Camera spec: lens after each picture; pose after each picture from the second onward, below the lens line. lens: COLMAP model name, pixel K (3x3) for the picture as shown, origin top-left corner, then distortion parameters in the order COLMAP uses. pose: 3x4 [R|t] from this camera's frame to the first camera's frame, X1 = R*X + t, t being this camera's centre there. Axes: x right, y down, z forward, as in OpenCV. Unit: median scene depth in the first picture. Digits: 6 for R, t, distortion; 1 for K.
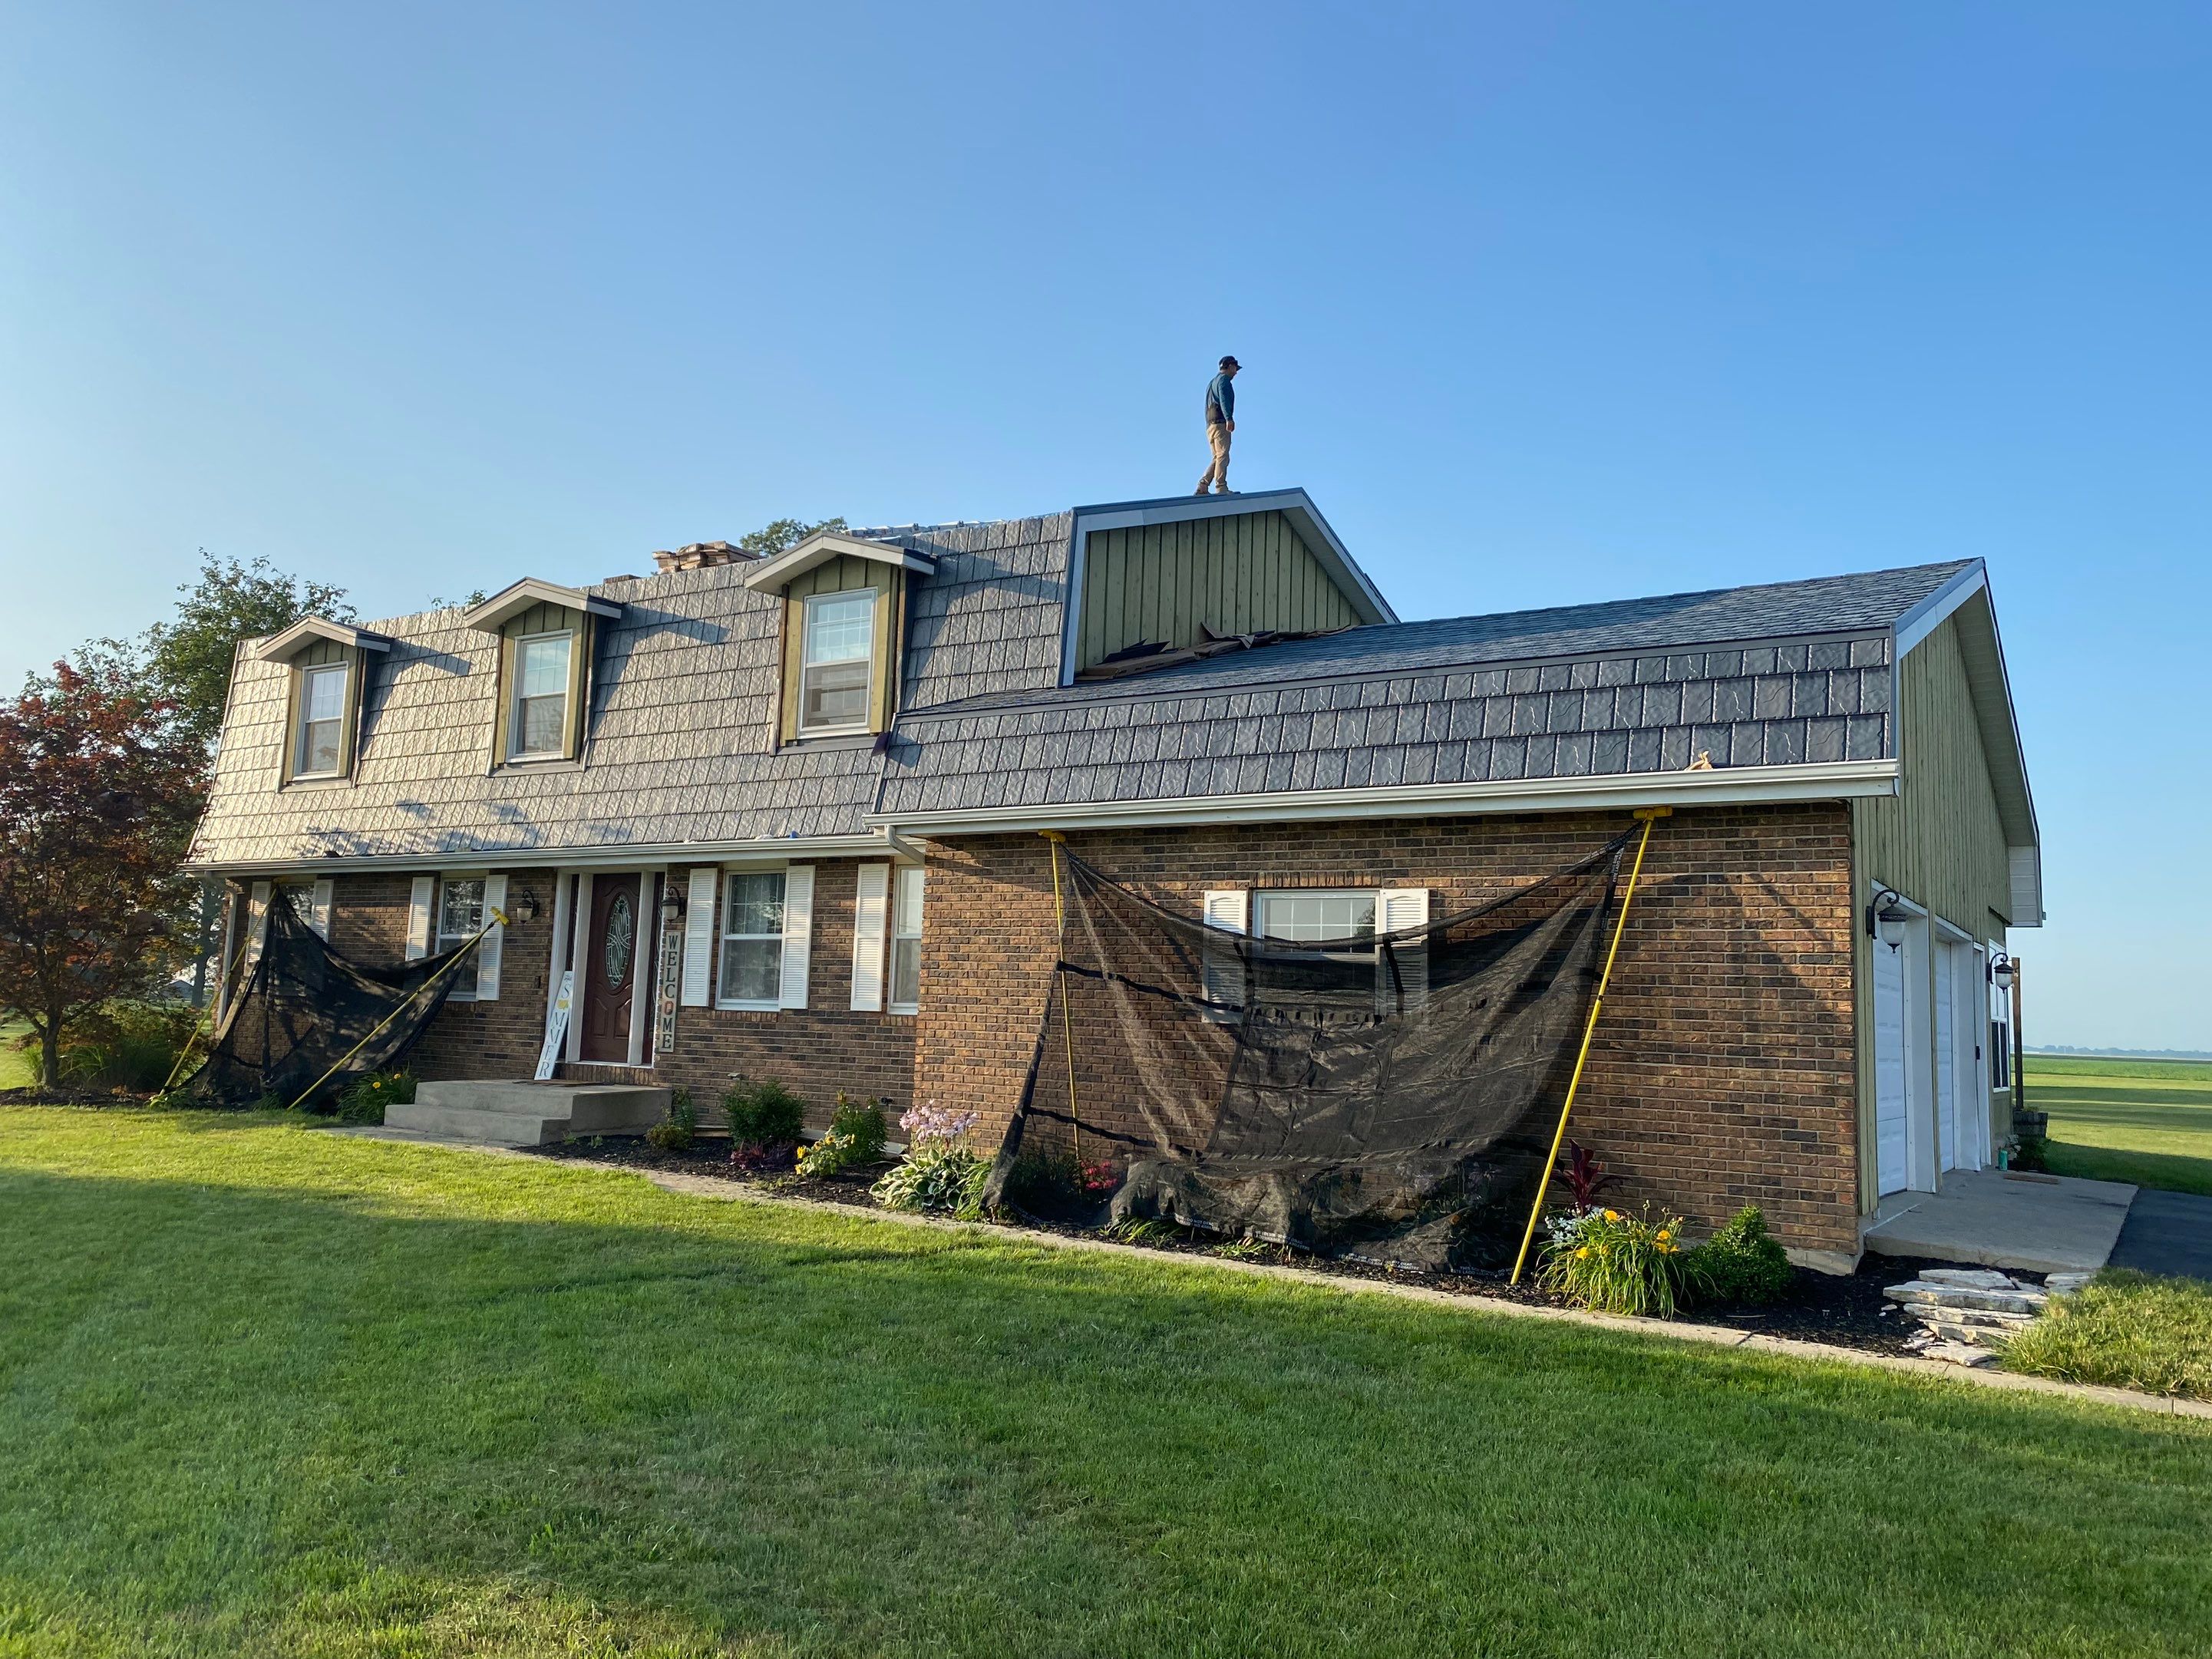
lens RADIAL K [[1665.8, 0, 1099.2], [0, 1665.8, 779.9], [0, 0, 1]] dist [0.077203, -0.138720]
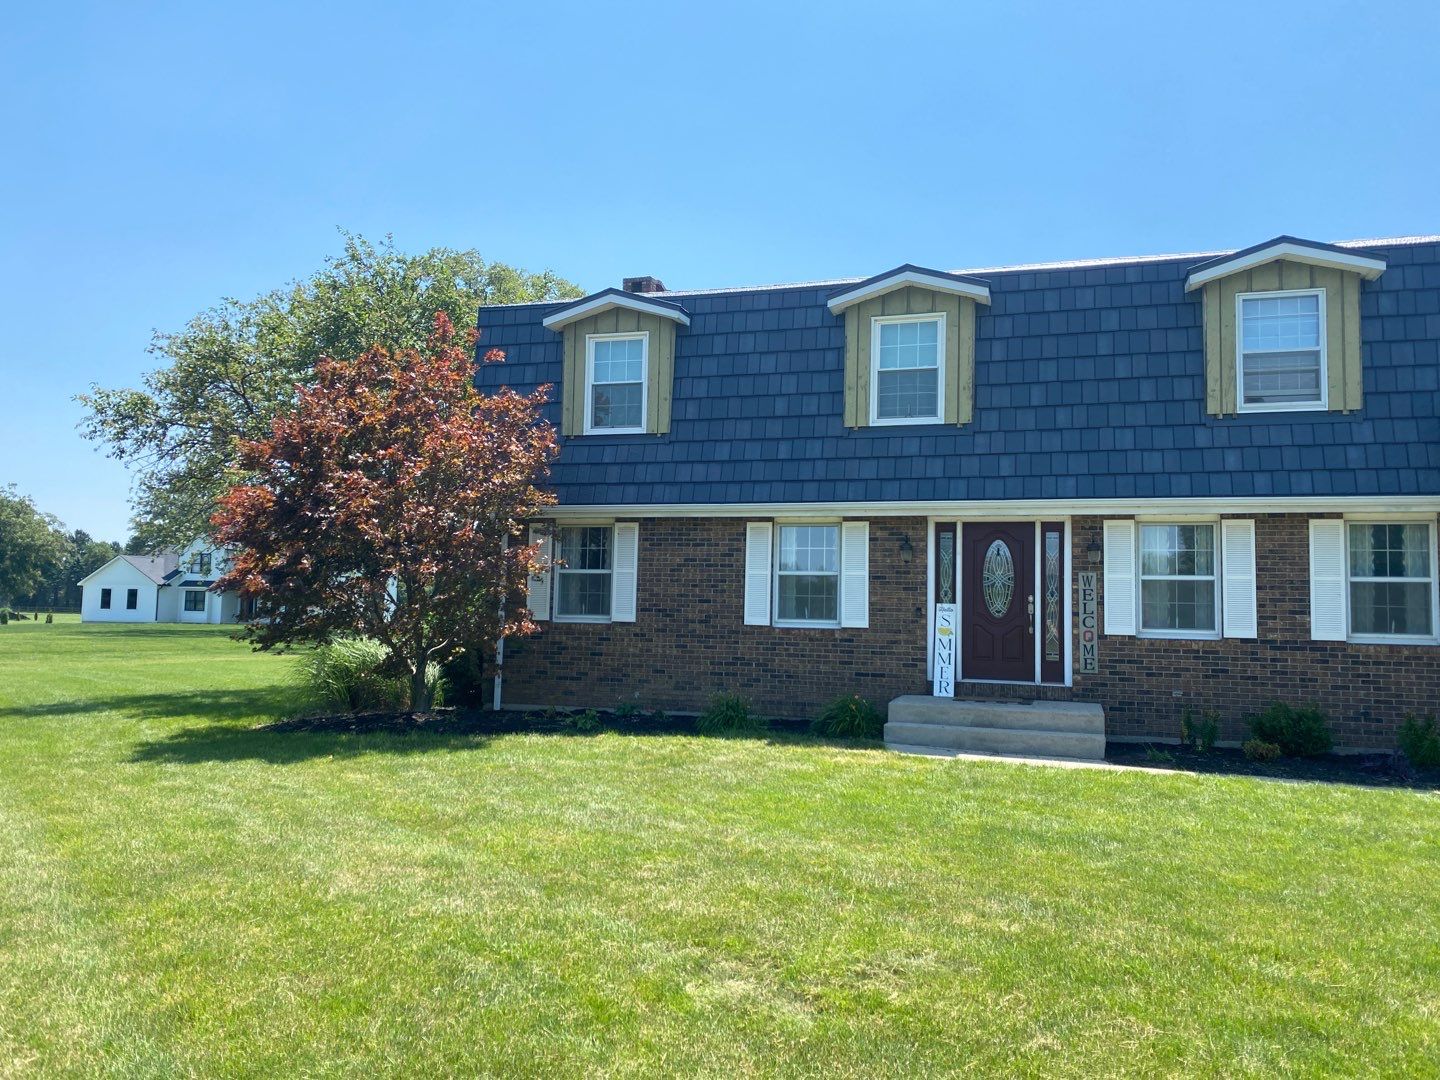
lens RADIAL K [[931.1, 0, 800.8], [0, 931.1, 542.0], [0, 0, 1]] dist [0.030080, 0.000267]
pose [[0.953030, 0.018159, 0.302331, -0.615226], [-0.036923, 0.997722, 0.056464, 0.036928], [-0.300617, -0.064975, 0.951529, 0.406518]]
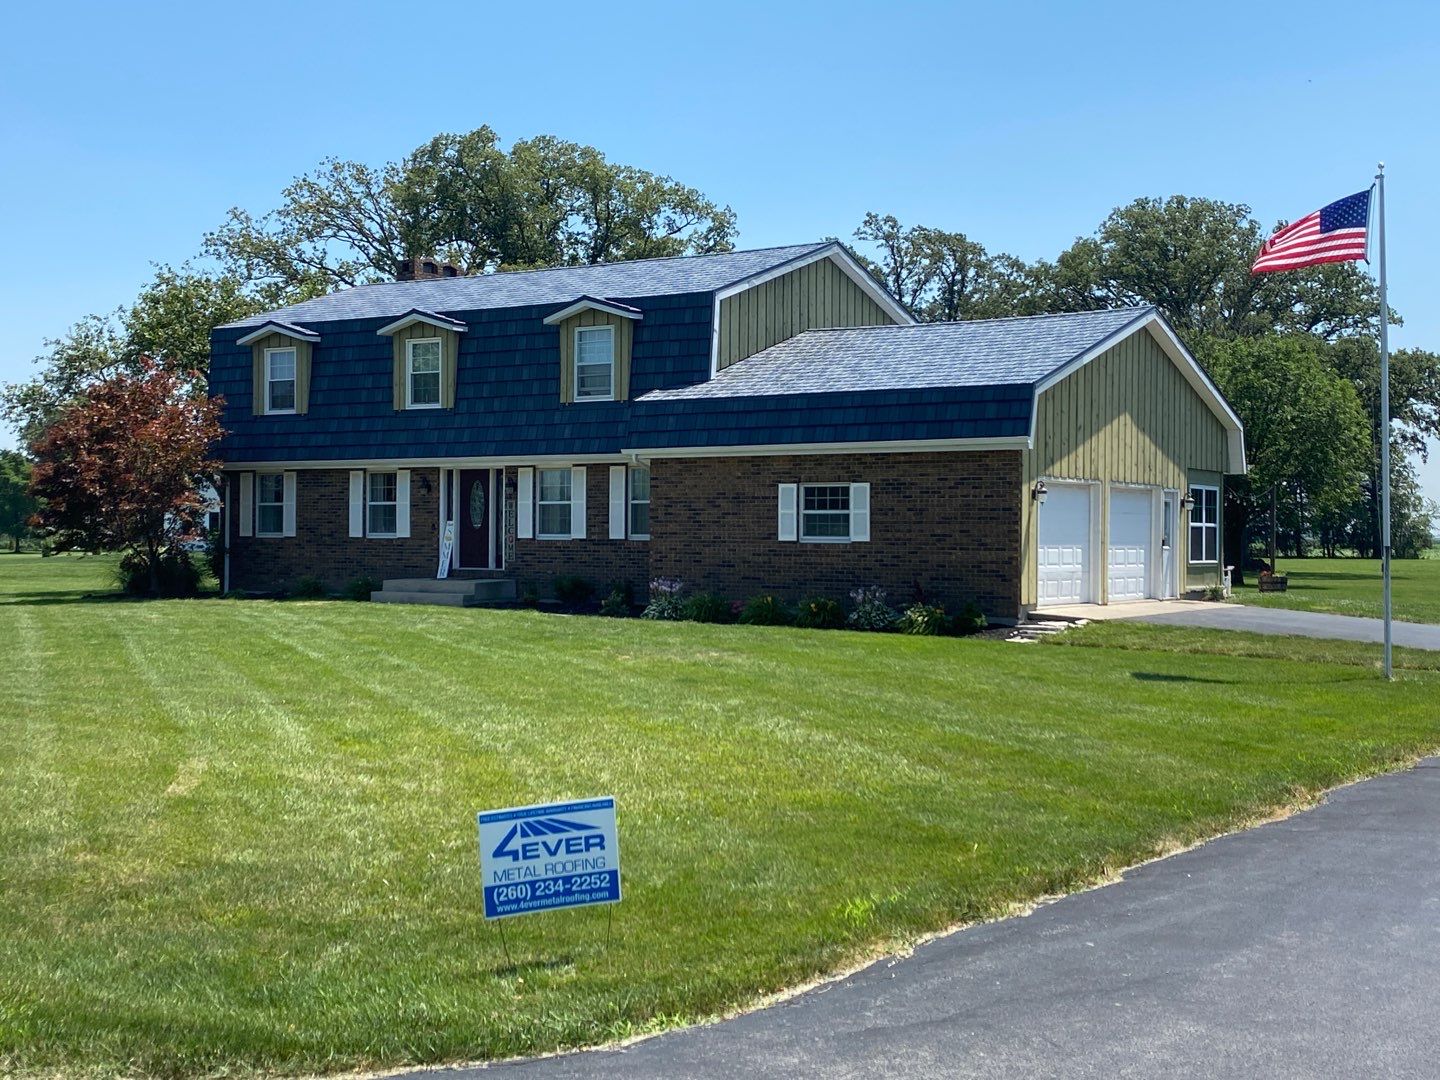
lens RADIAL K [[1722.3, 0, 720.0], [0, 1722.3, 540.0], [0, 0, 1]] dist [0.112714, -0.017373]
pose [[0.999835, -0.018107, 0.001437, -0.015085], [0.017758, 0.991059, 0.132237, -0.117288], [-0.003819, -0.132189, 0.991217, -0.934387]]
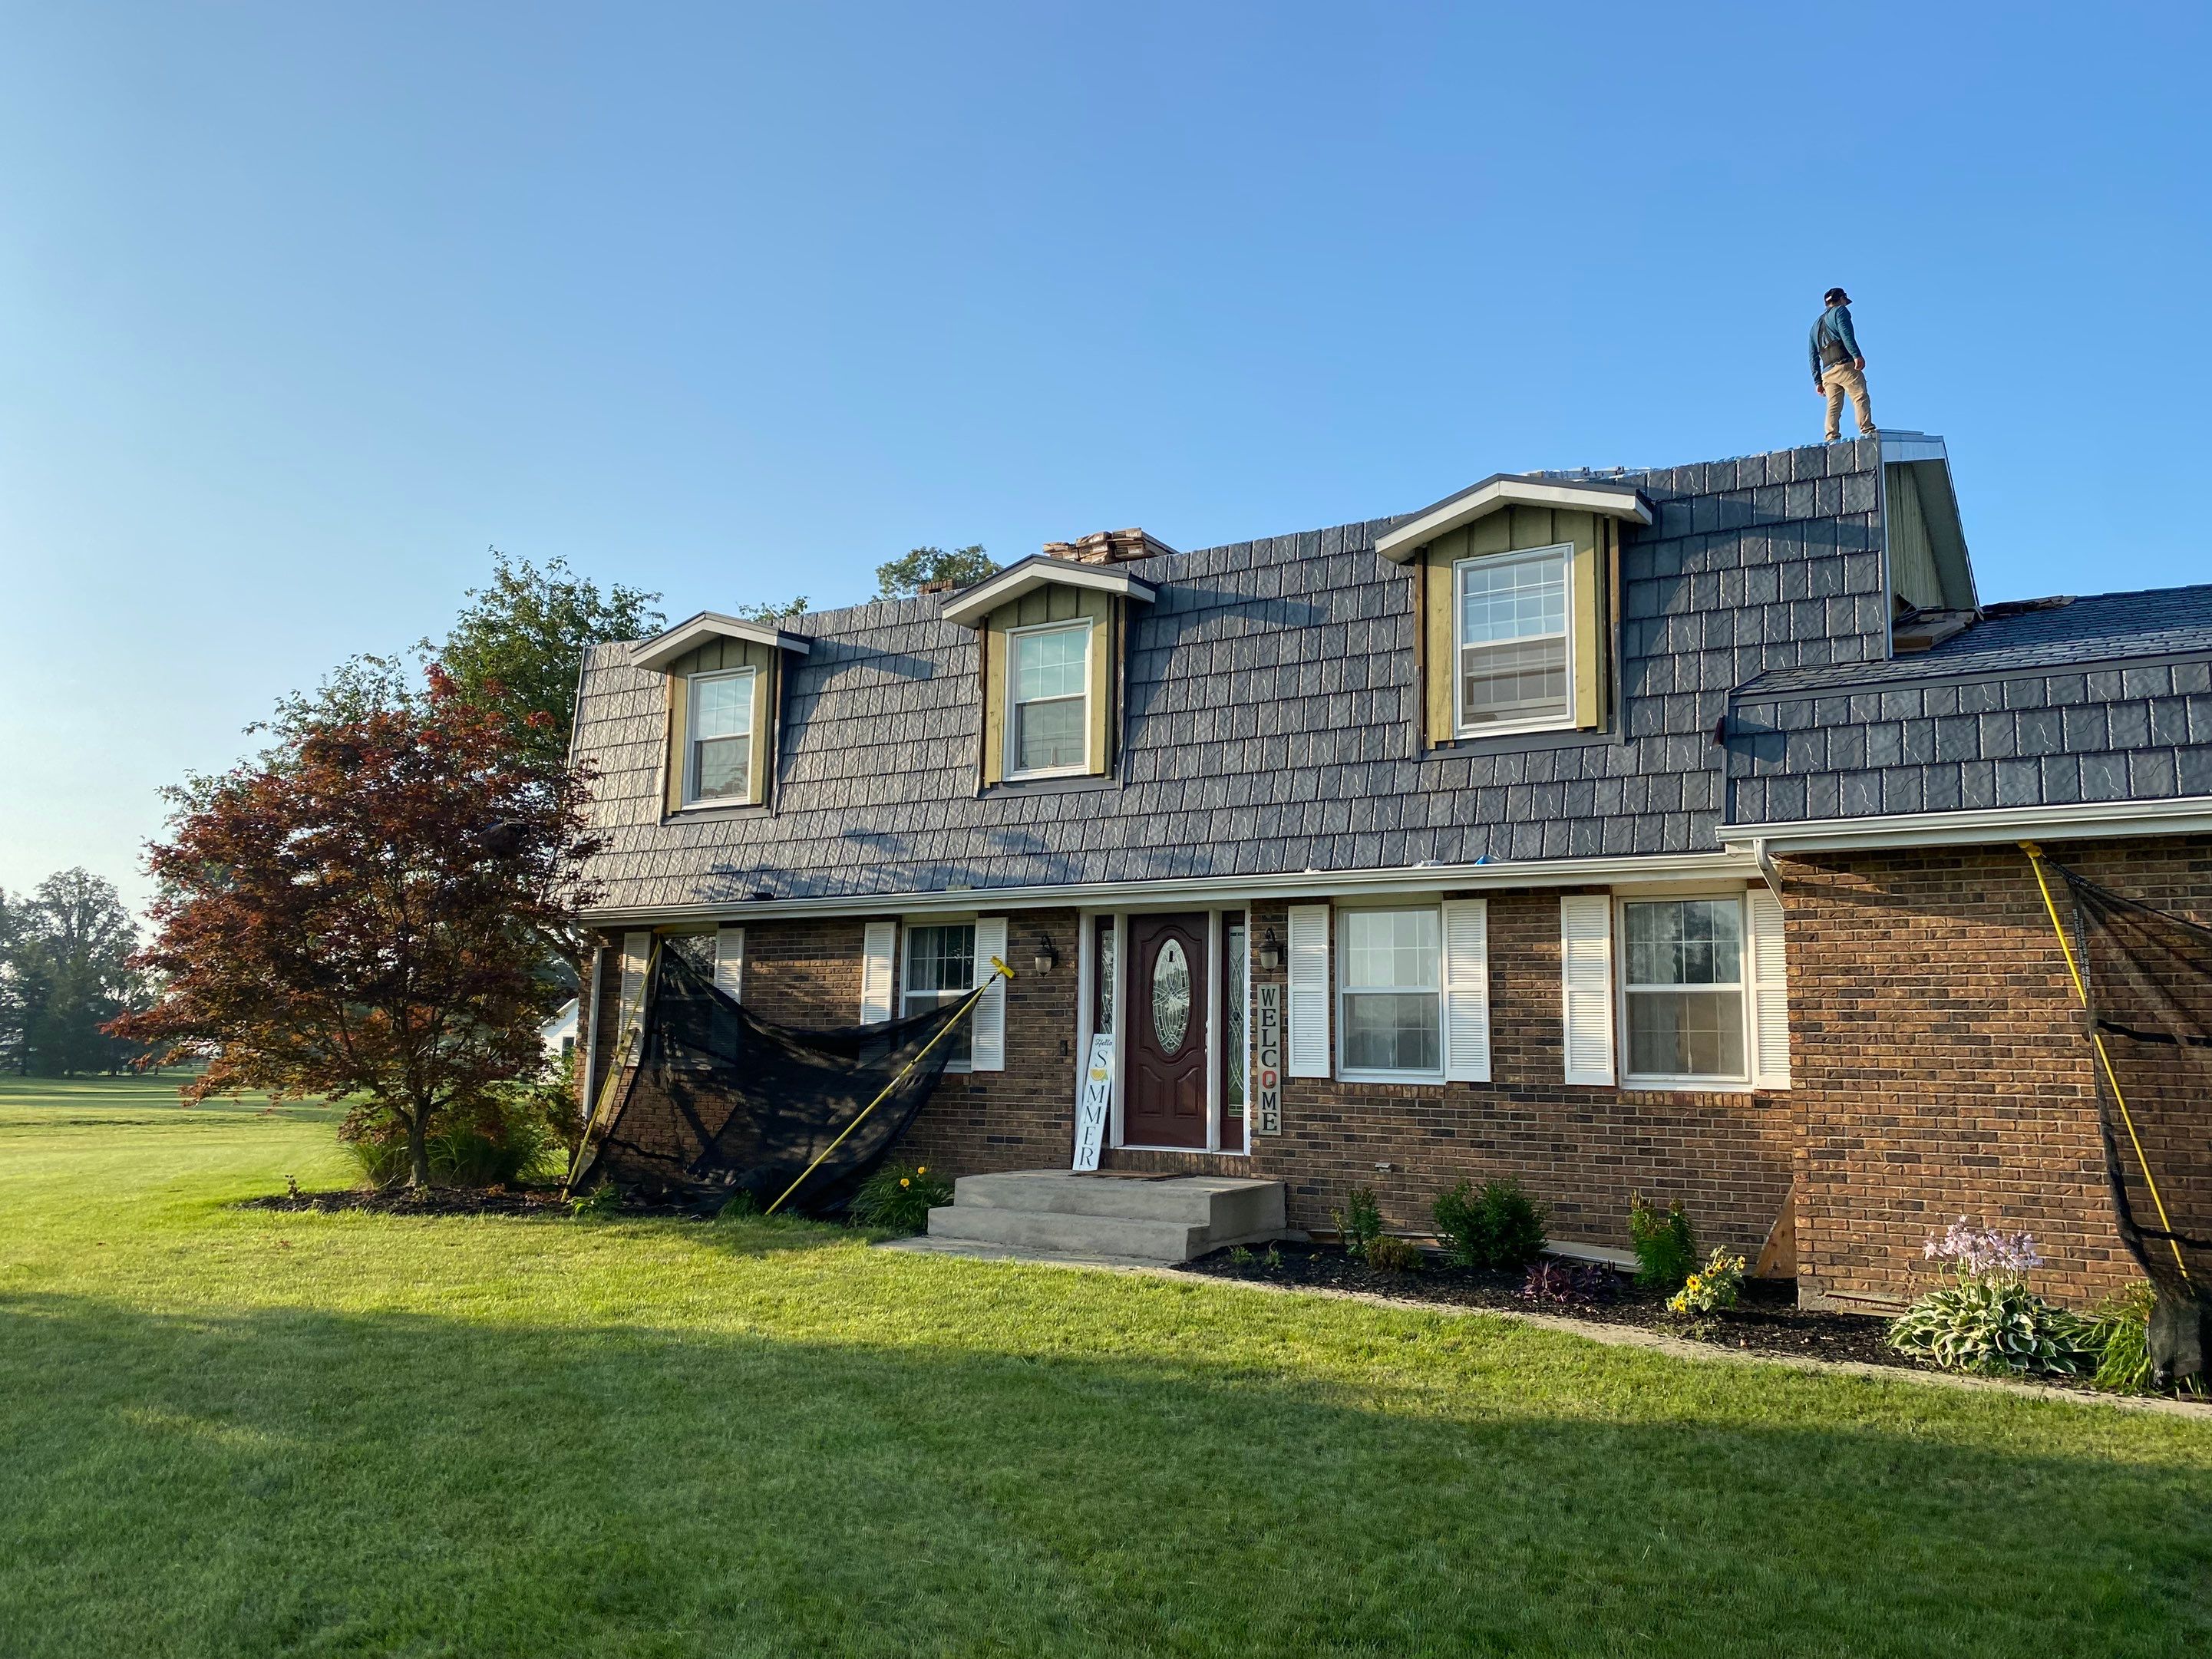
lens RADIAL K [[1608.2, 0, 1166.4], [0, 1608.2, 835.9], [0, 0, 1]] dist [0.204154, -0.349438]
pose [[0.999242, -0.007485, 0.038193, -0.315086], [0.007585, 0.999968, -0.002472, 0.019683], [-0.038174, 0.002760, 0.999267, 0.214006]]
